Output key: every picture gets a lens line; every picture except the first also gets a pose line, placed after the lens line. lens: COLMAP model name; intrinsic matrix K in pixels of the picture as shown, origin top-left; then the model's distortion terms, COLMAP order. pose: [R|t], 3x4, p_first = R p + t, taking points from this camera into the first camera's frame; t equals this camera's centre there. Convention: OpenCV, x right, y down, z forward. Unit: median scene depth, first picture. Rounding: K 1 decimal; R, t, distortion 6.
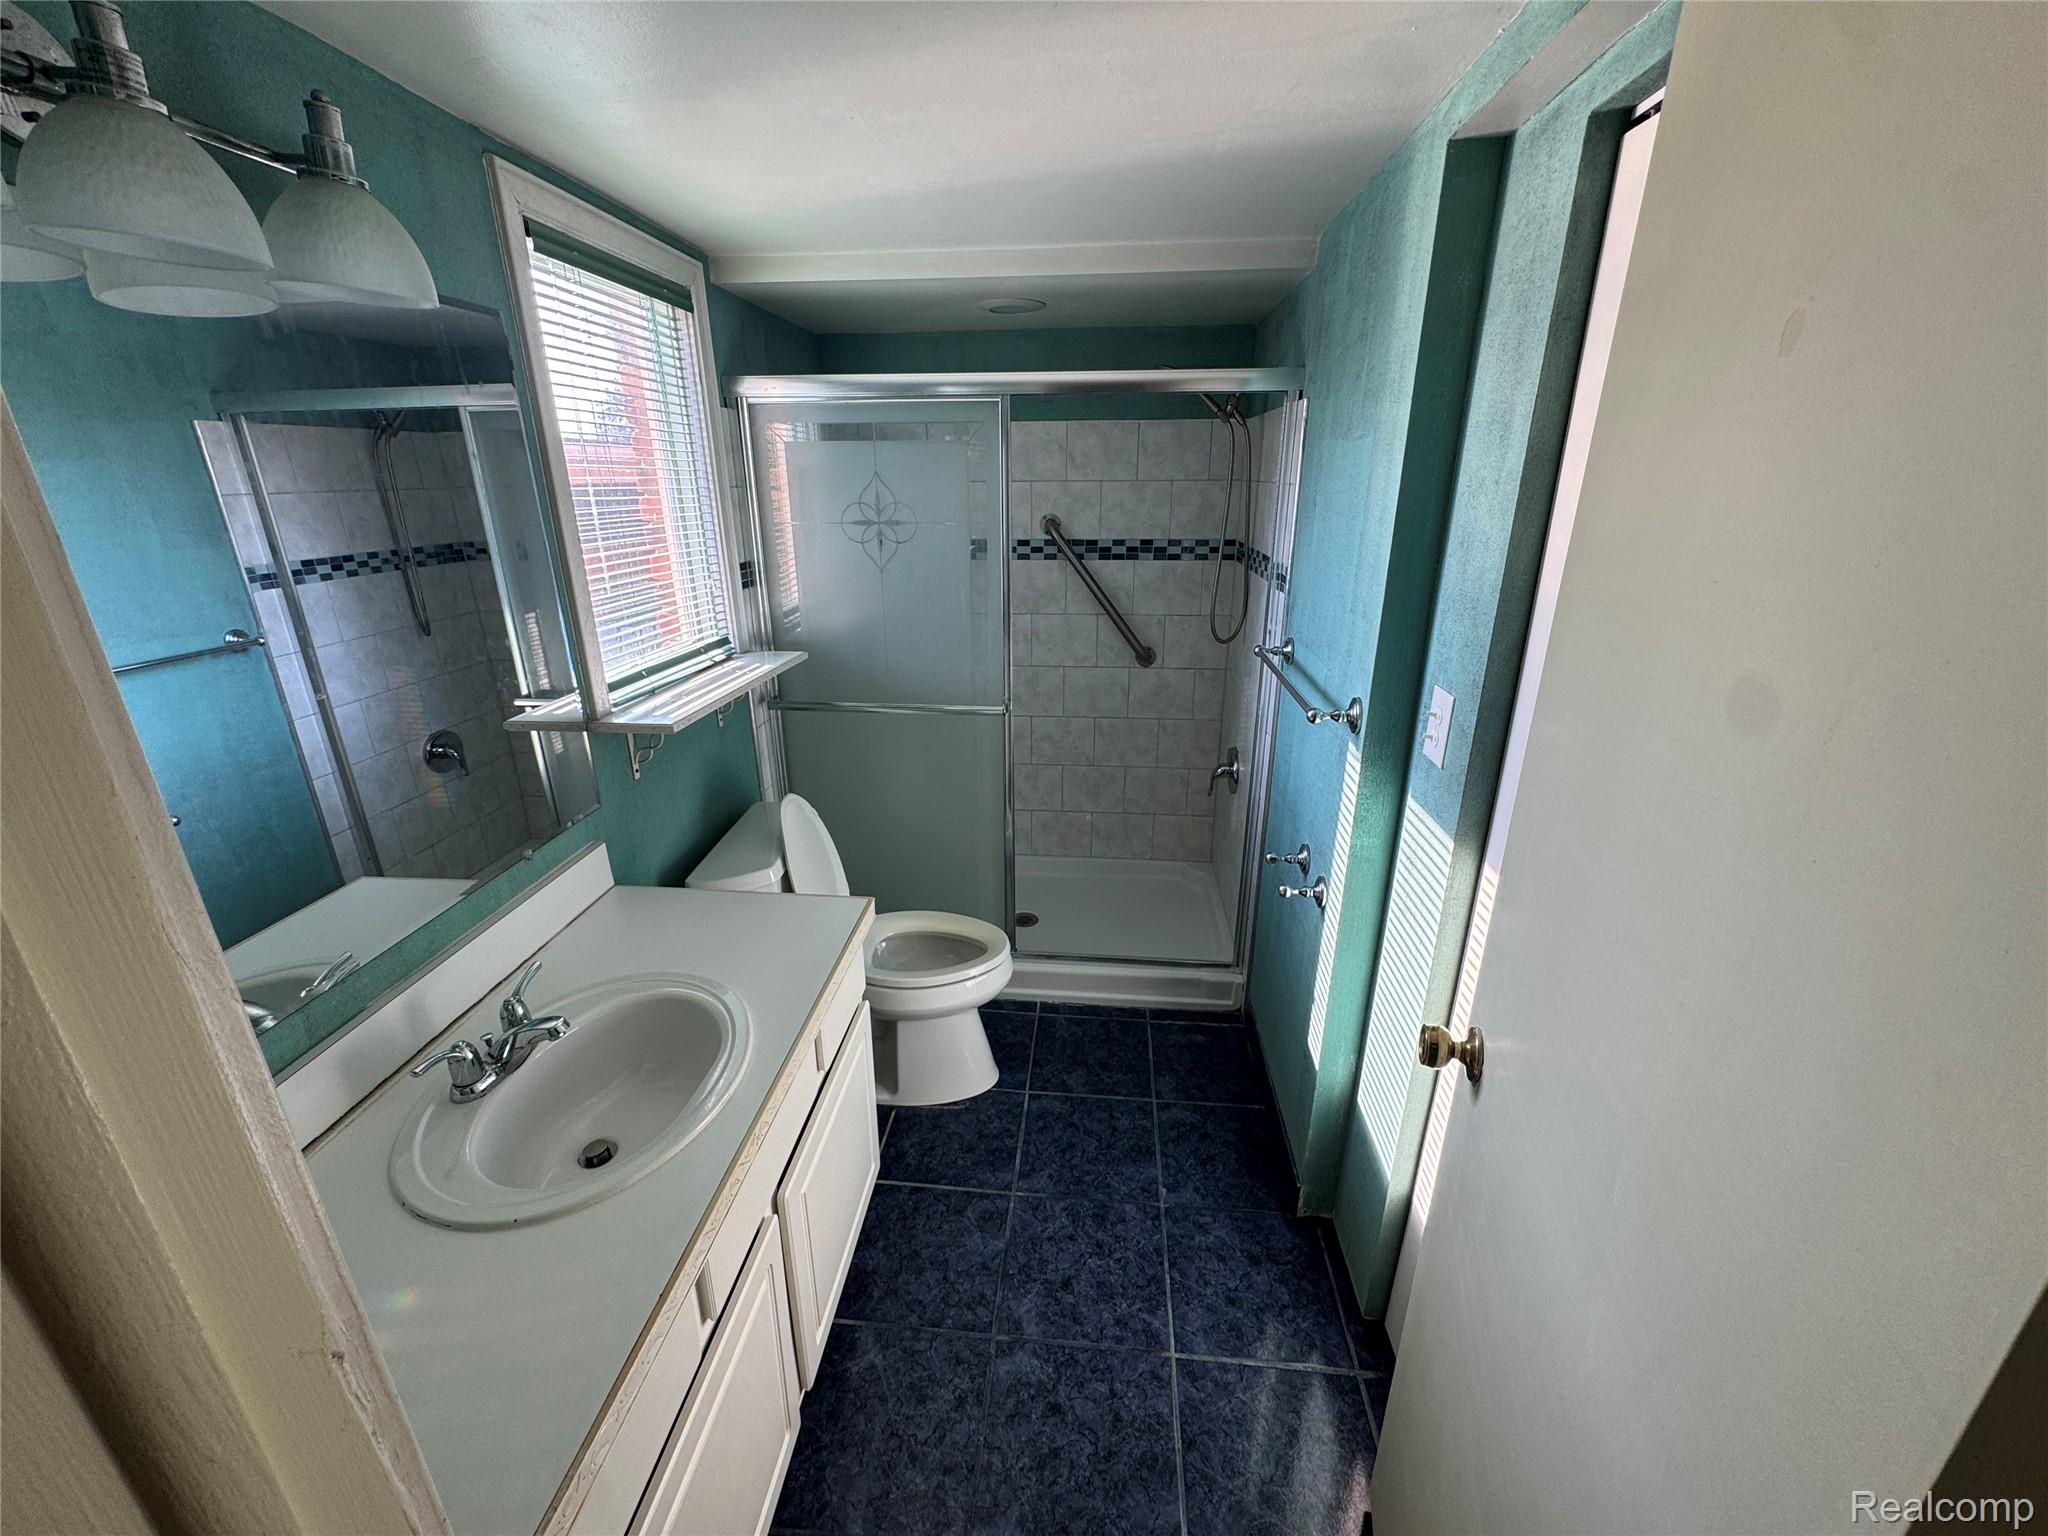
lens RADIAL K [[823.5, 0, 1021.7], [0, 823.5, 771.3], [0, 0, 1]] dist [0.000236, 0.000432]
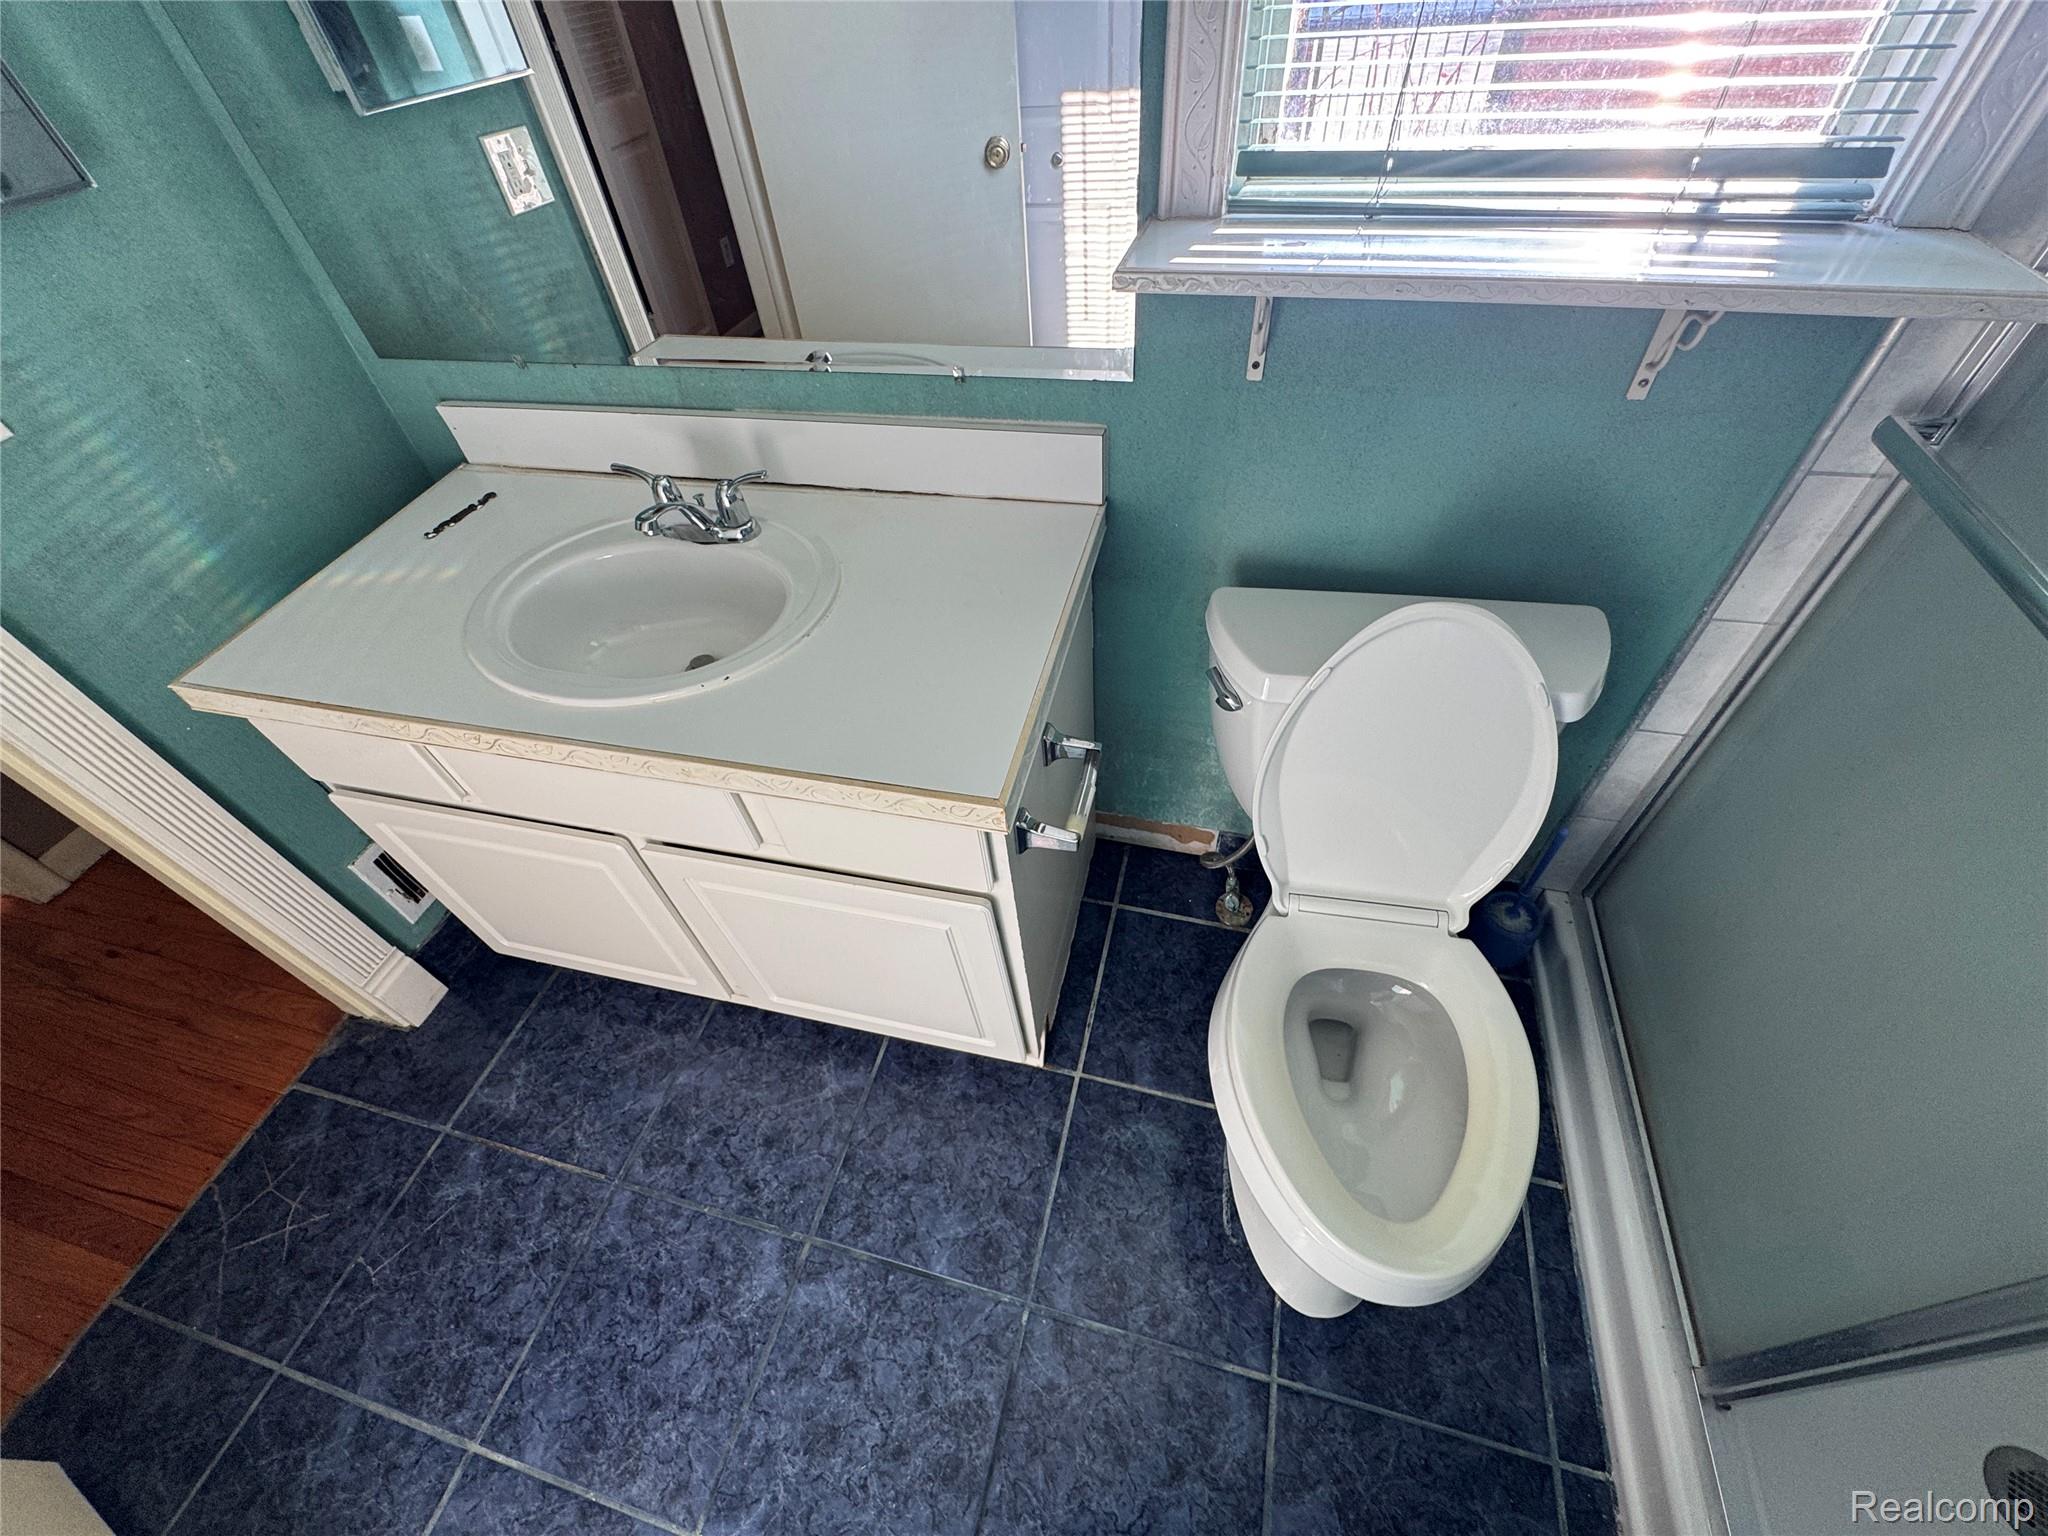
lens RADIAL K [[823.5, 0, 1020.9], [0, 823.5, 768.5], [0, 0, 1]] dist [0.000236, 0.000432]
pose [[-0.159194, 0.735789, -0.658234, 0.129689], [-0.269859, 0.608913, 0.745923, -0.241317], [0.949649, 0.296377, 0.101624, 1.053699]]
